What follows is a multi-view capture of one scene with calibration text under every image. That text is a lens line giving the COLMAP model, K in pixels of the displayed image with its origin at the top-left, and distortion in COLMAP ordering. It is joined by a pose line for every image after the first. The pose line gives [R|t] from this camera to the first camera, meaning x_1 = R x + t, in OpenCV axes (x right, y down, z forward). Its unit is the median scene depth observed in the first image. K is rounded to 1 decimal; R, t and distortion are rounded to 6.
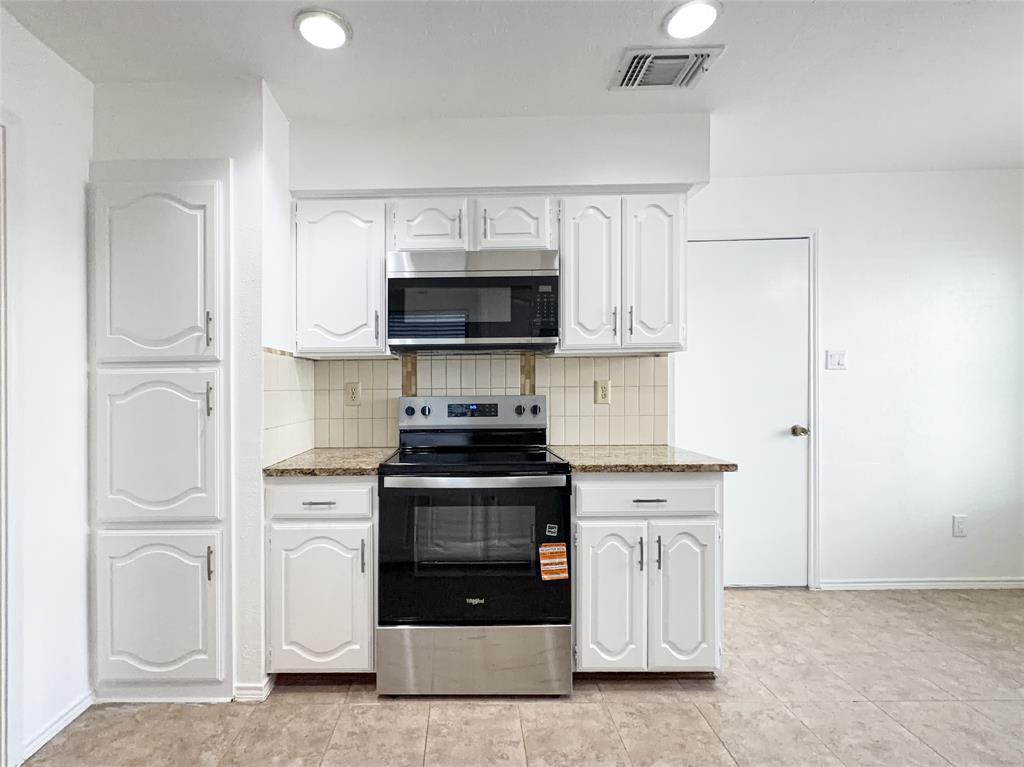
lens RADIAL K [[474.6, 0, 467.7], [0, 474.6, 389.0], [0, 0, 1]] dist [-0.000231, 0.000000]
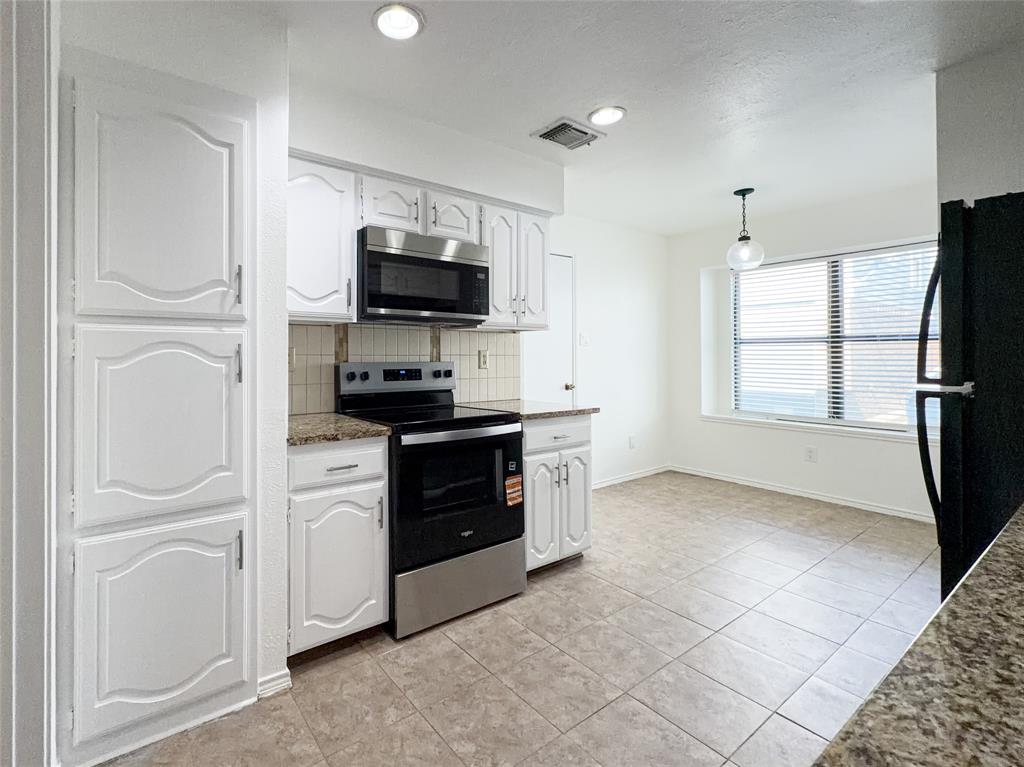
lens RADIAL K [[466.2, 0, 419.2], [0, 466.2, 349.0], [0, 0, 1]] dist [0.001352, 0.000242]
pose [[0.828135, 0.020753, 0.560145, -0.734698], [-0.011053, 0.999725, -0.020698, 0.008254], [-0.560420, 0.010949, 0.828136, 0.087755]]
